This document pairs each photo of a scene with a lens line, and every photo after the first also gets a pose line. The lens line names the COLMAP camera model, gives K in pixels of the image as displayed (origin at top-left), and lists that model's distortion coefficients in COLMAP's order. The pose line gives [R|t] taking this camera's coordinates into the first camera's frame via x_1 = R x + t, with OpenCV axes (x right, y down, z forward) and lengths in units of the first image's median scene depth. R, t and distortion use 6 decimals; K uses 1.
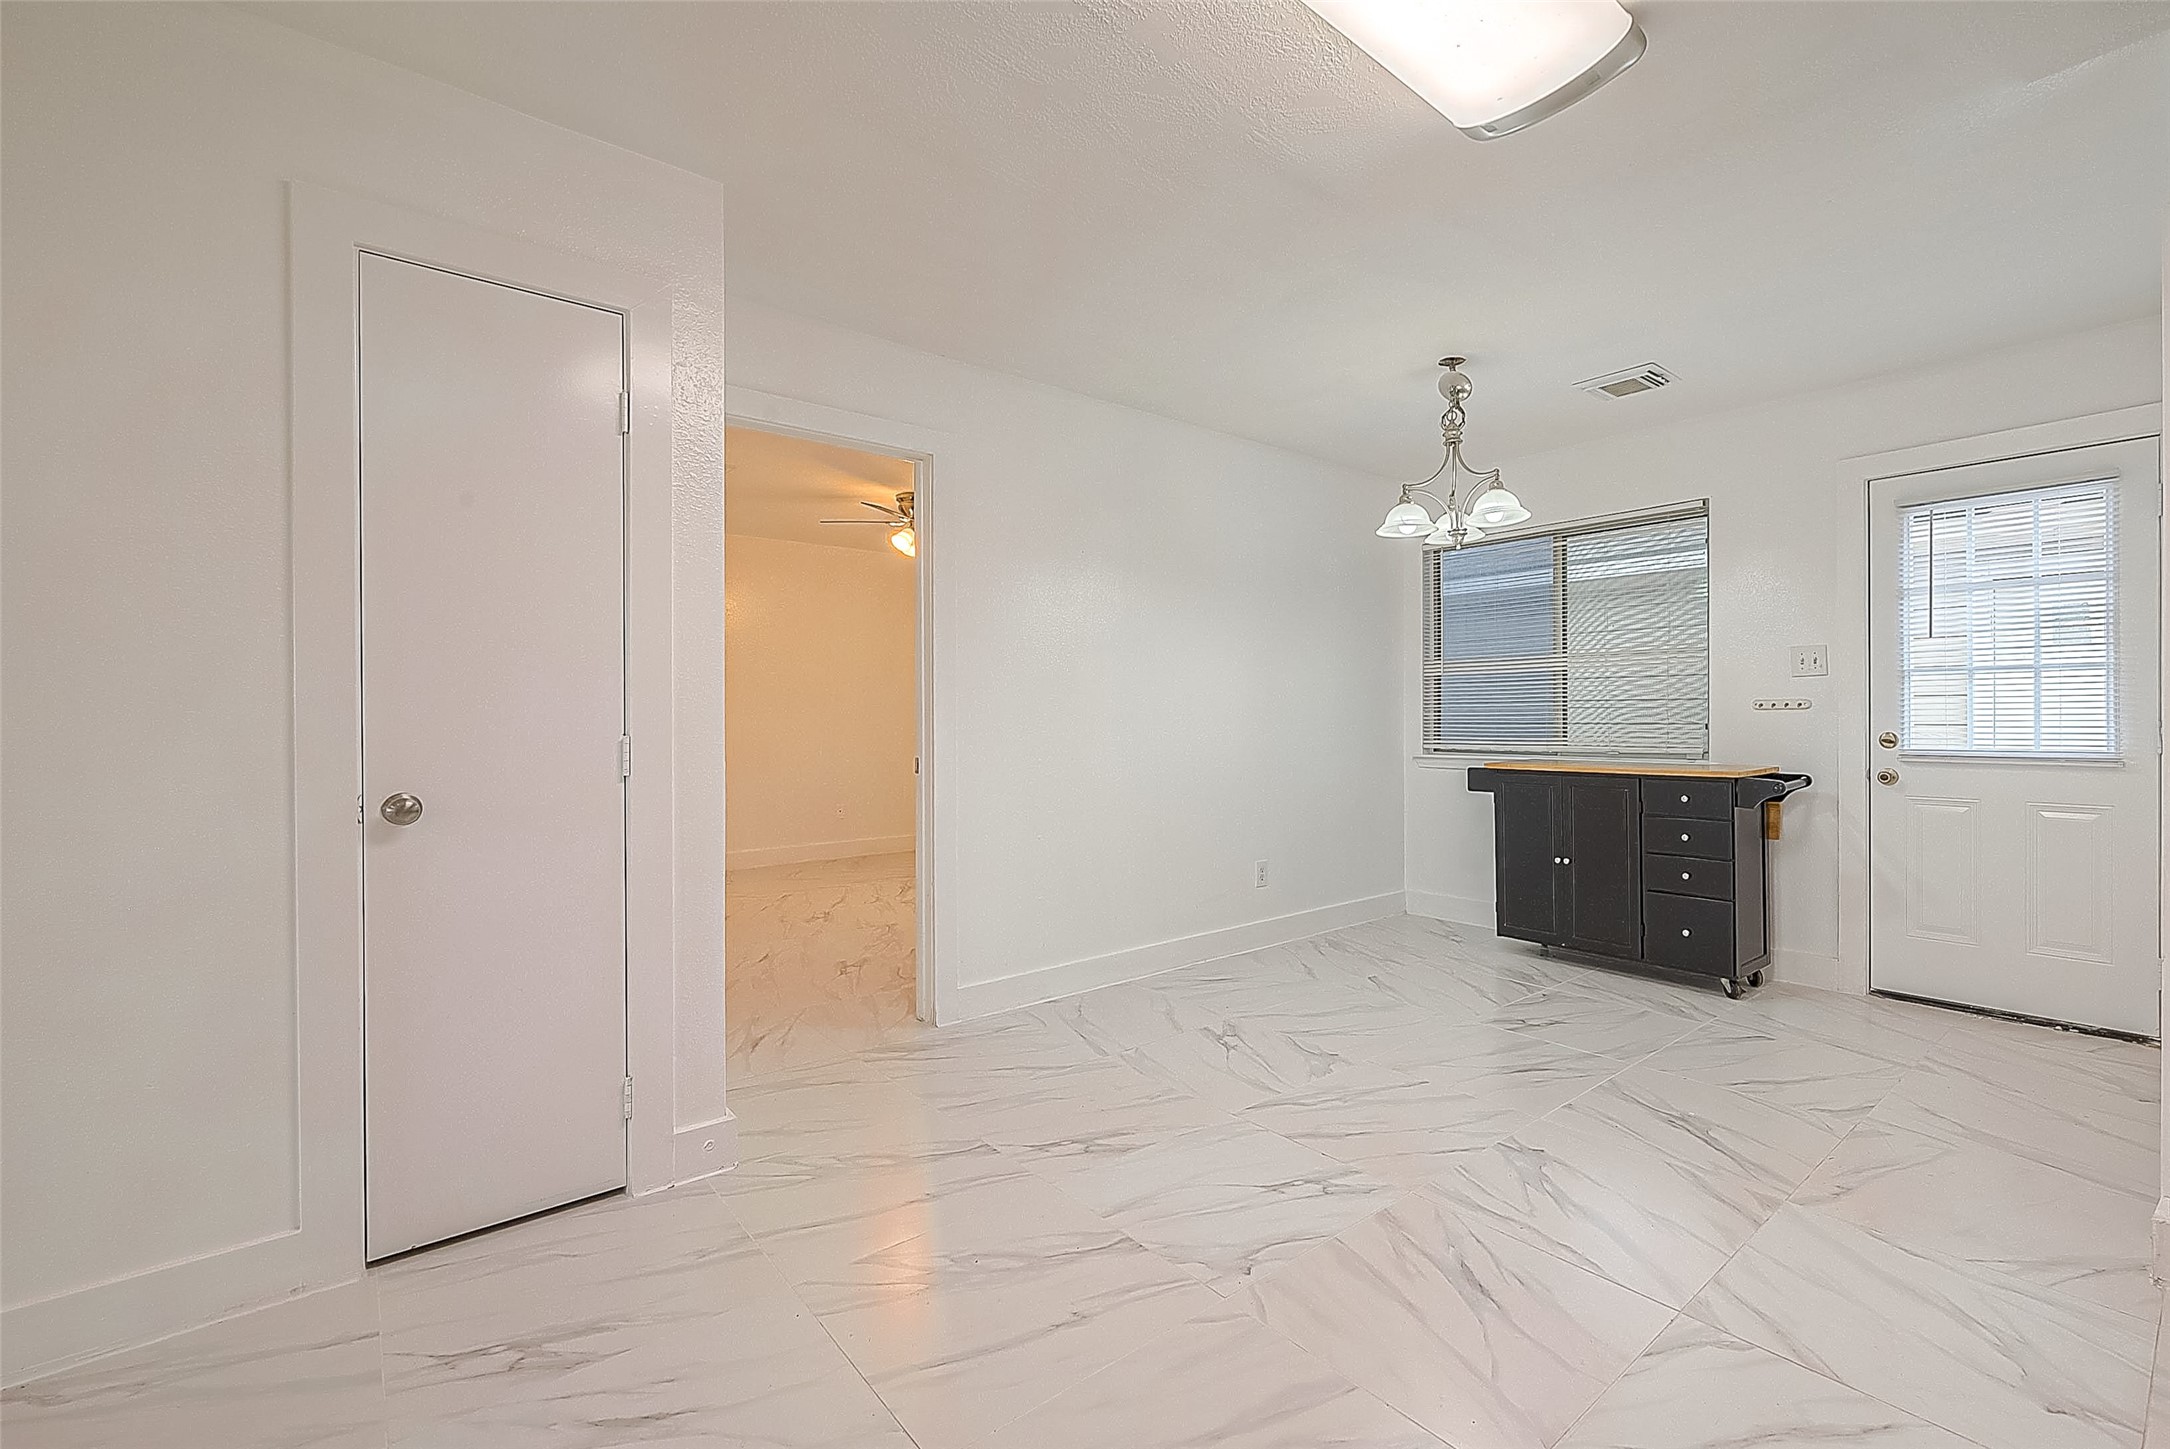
lens RADIAL K [[940.3, 0, 1201.1], [0, 940.3, 719.2], [0, 0, 1]] dist [0.002087, 0.000141]
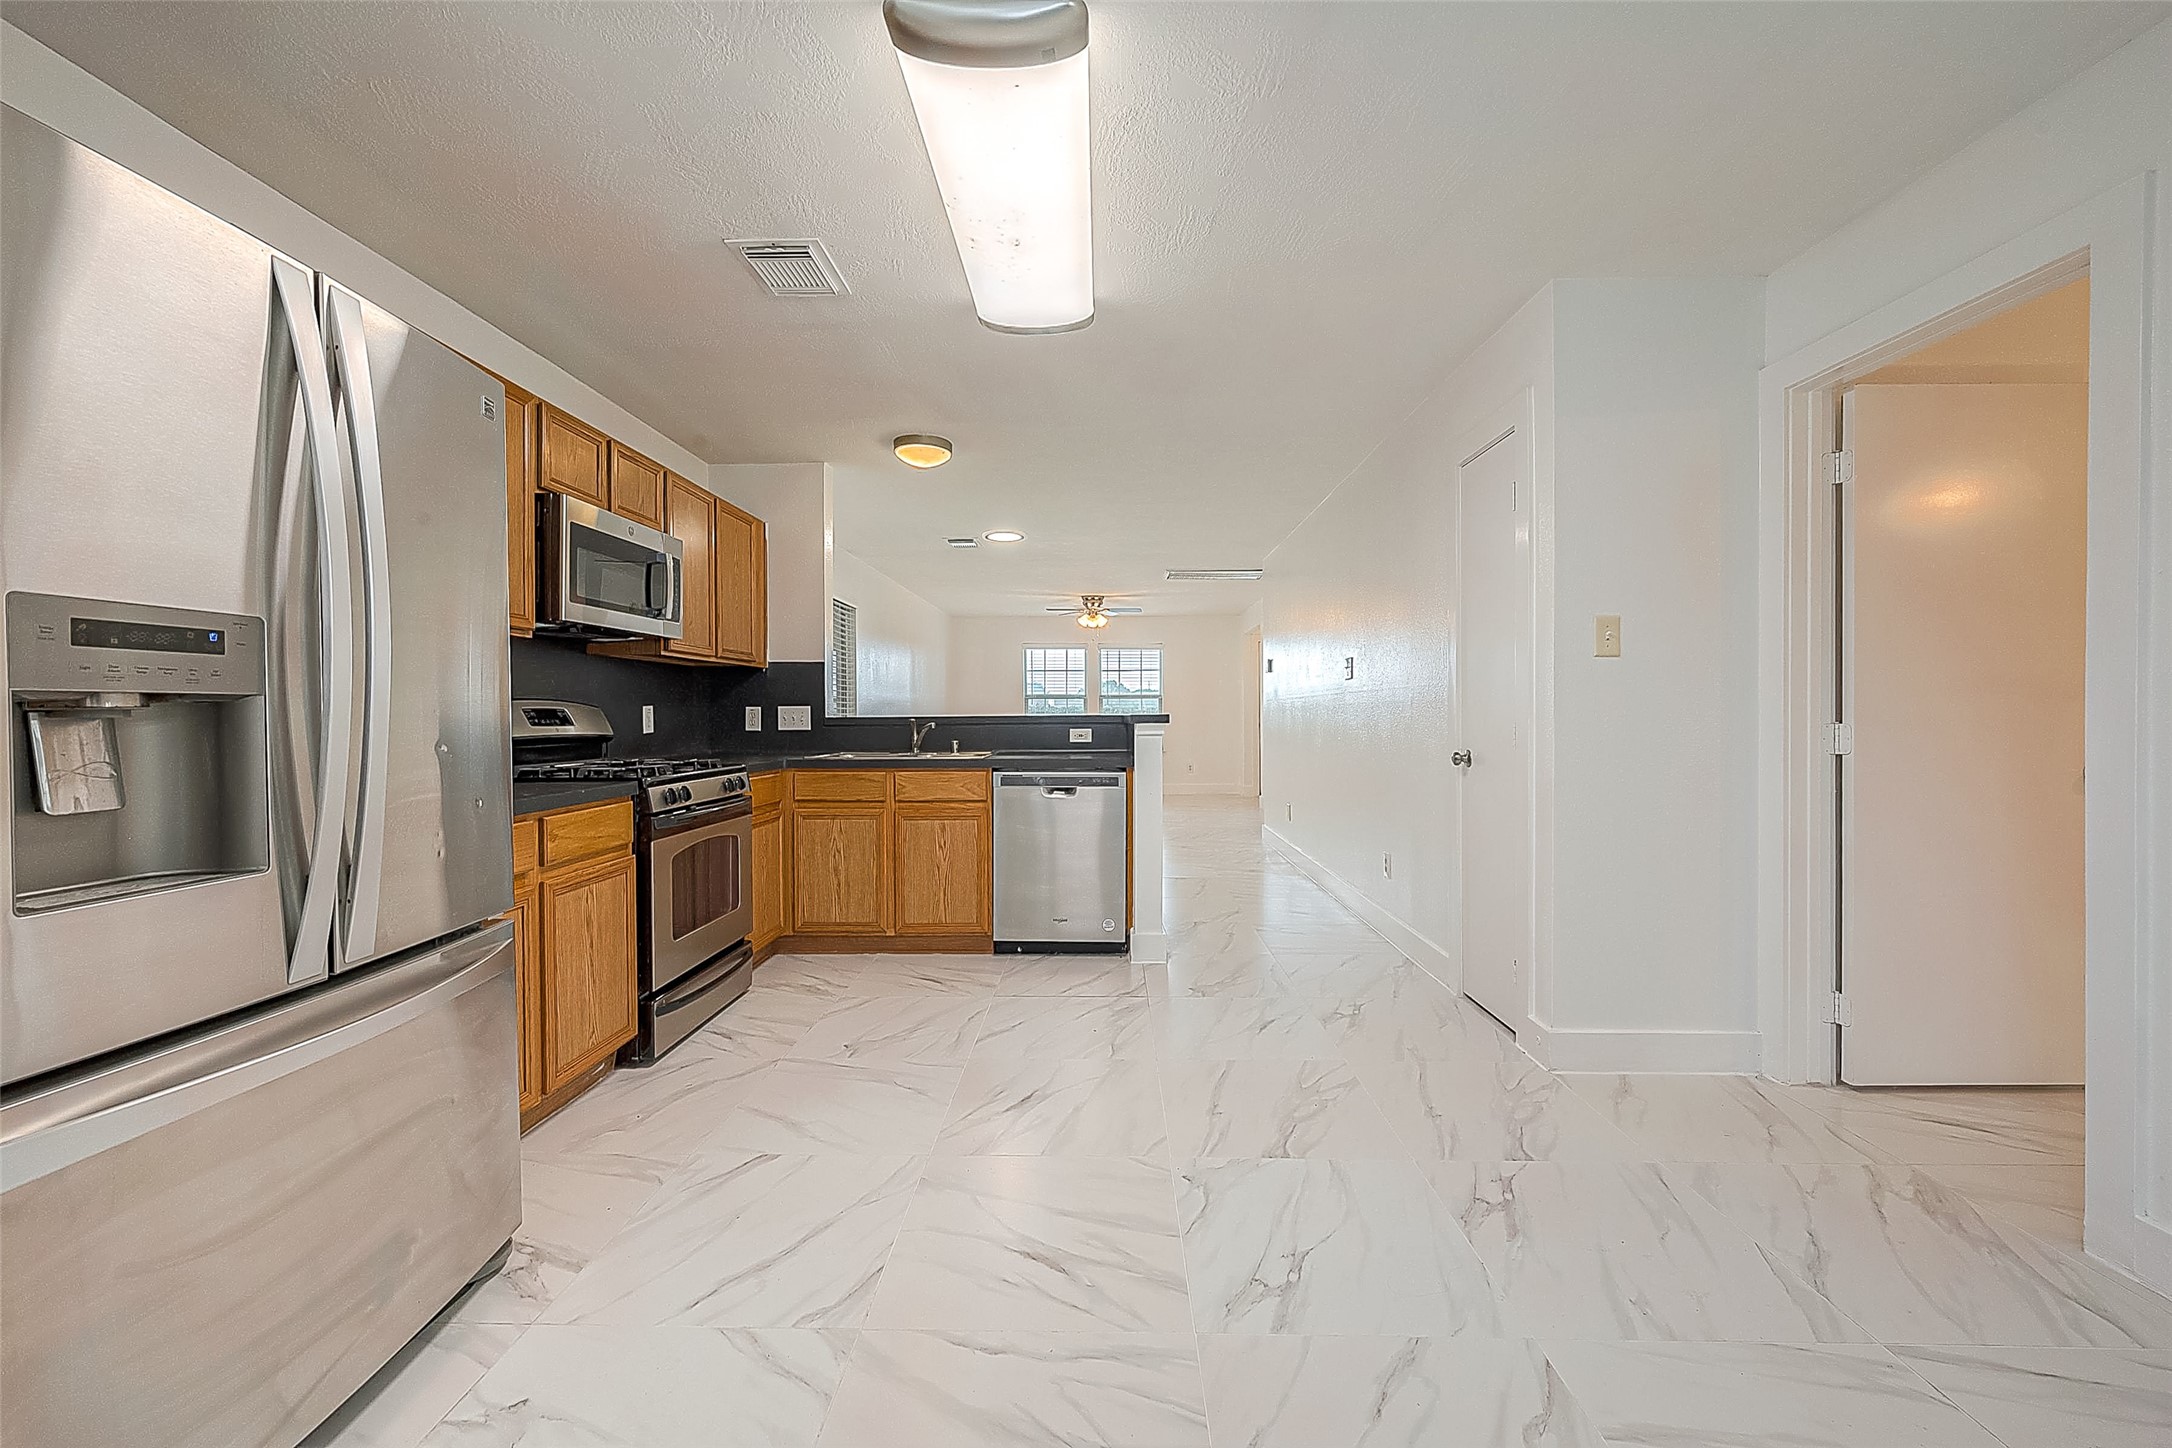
lens RADIAL K [[858.8, 0, 1091.1], [0, 858.8, 723.0], [0, 0, 1]] dist [-0.001796, 0.001176]
pose [[-0.685979, 0.014351, -0.727480, 0.487493], [0.001699, 0.999834, 0.018121, -0.003586], [0.727619, 0.011194, -0.685890, 0.881093]]
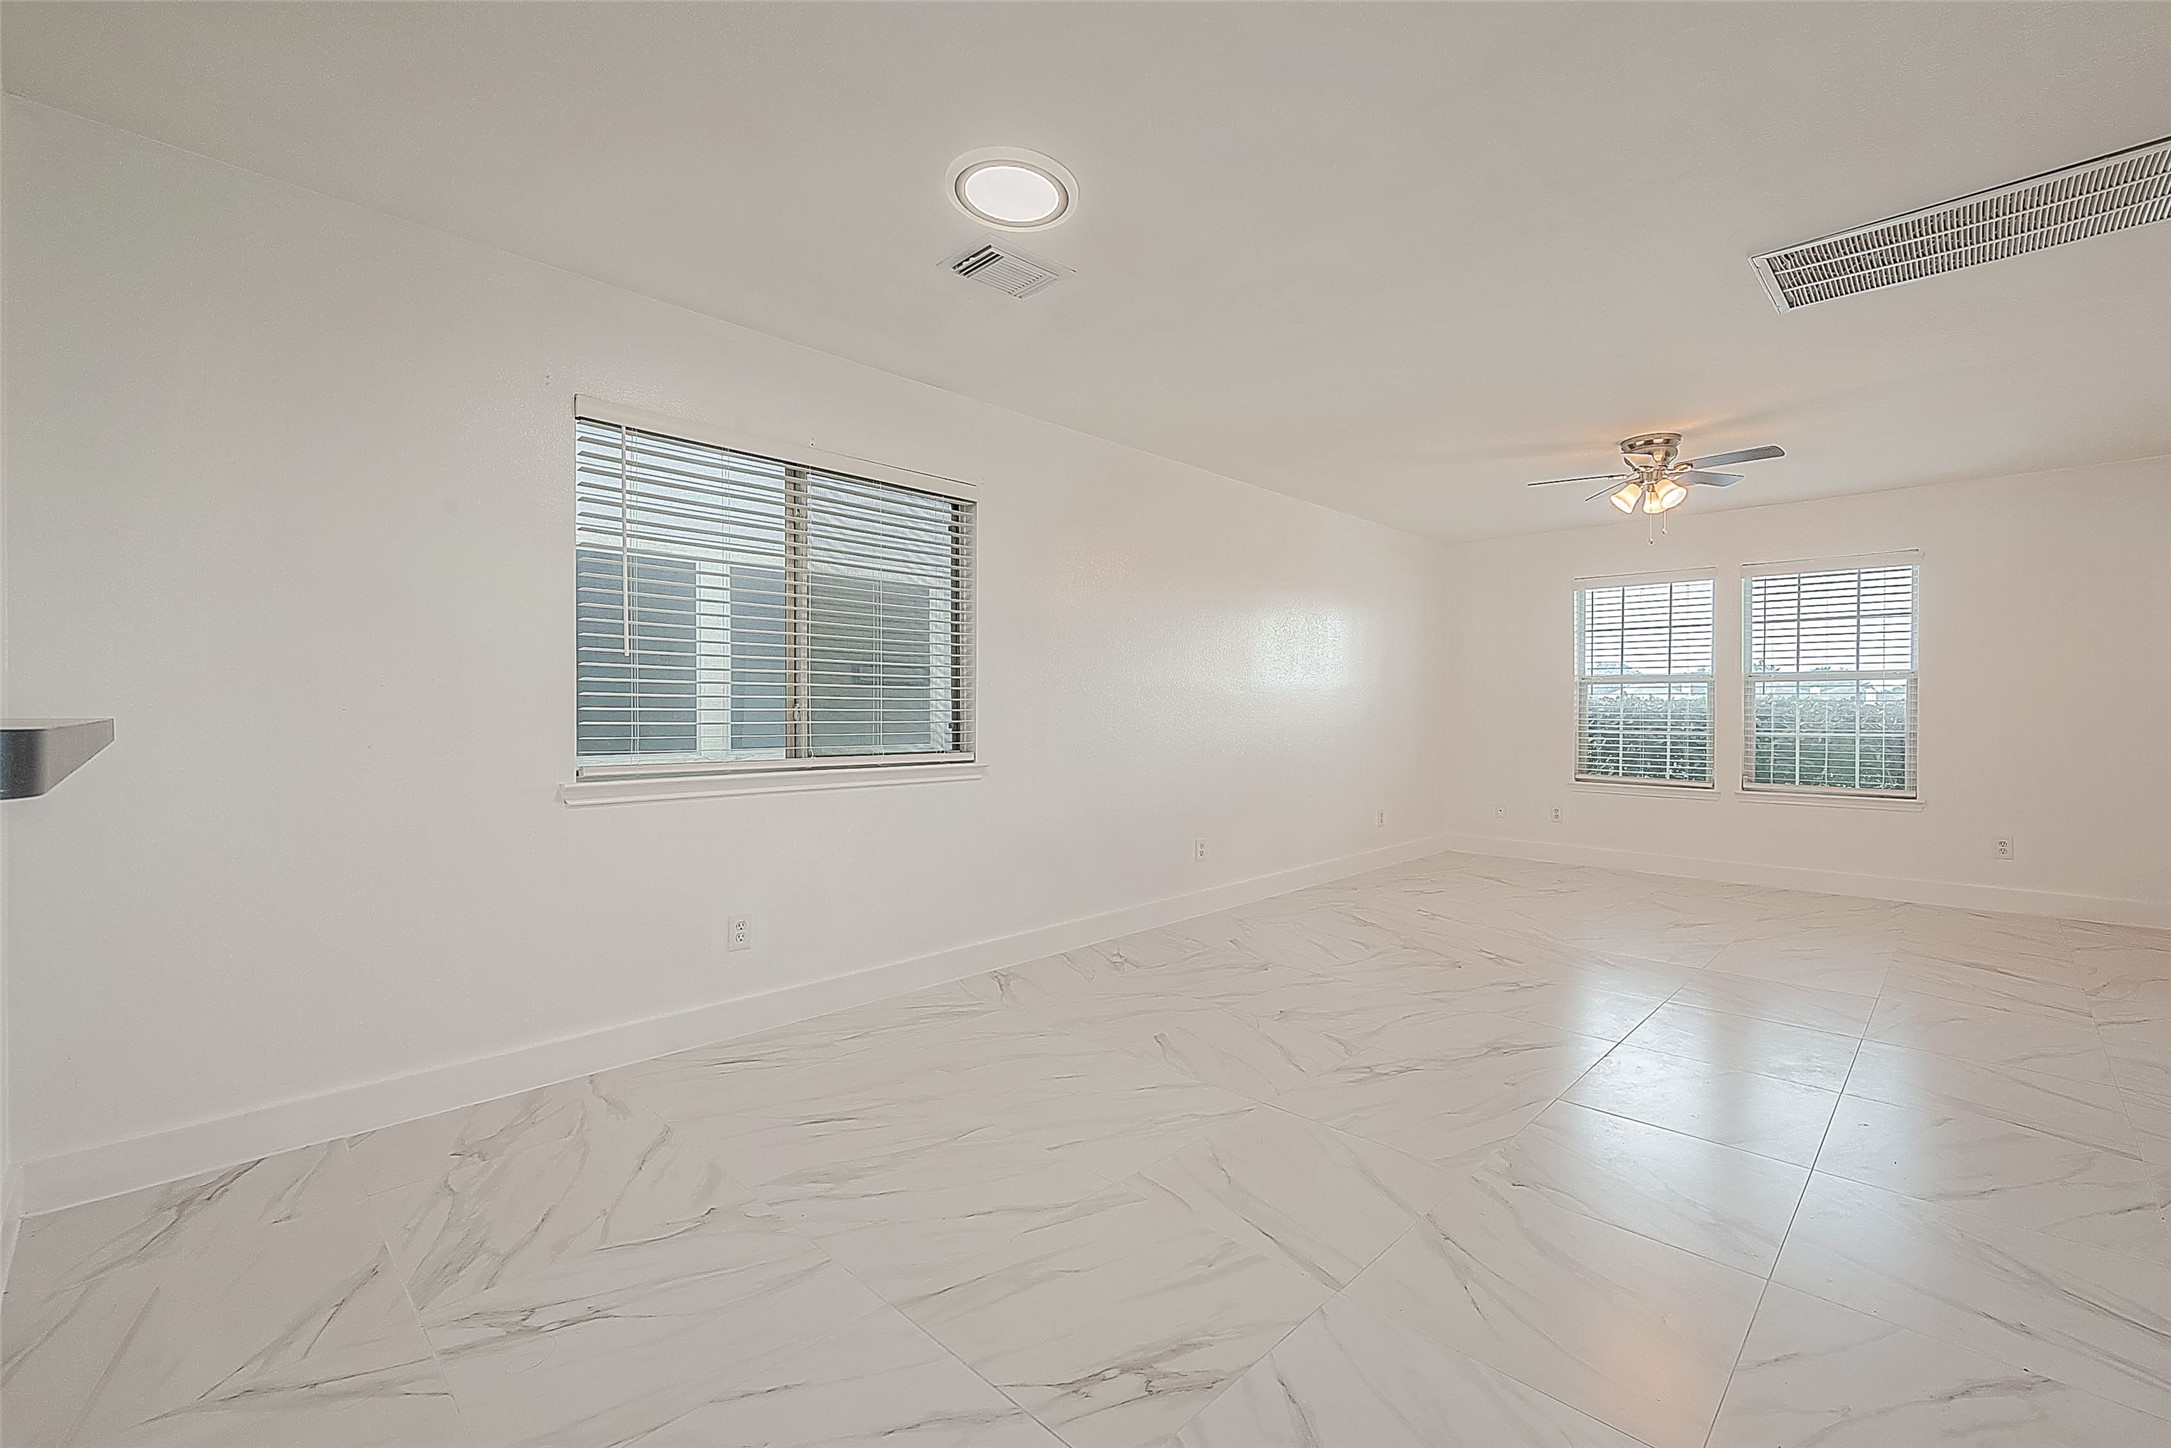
lens RADIAL K [[940.7, 0, 1136.0], [0, 940.7, 727.8], [0, 0, 1]] dist [0.002087, 0.000141]
pose [[-0.995209, 0.004229, -0.097676, -0.695397], [0.002034, 0.999743, 0.022564, 0.005658], [0.097746, 0.022257, -0.994962, 0.220355]]
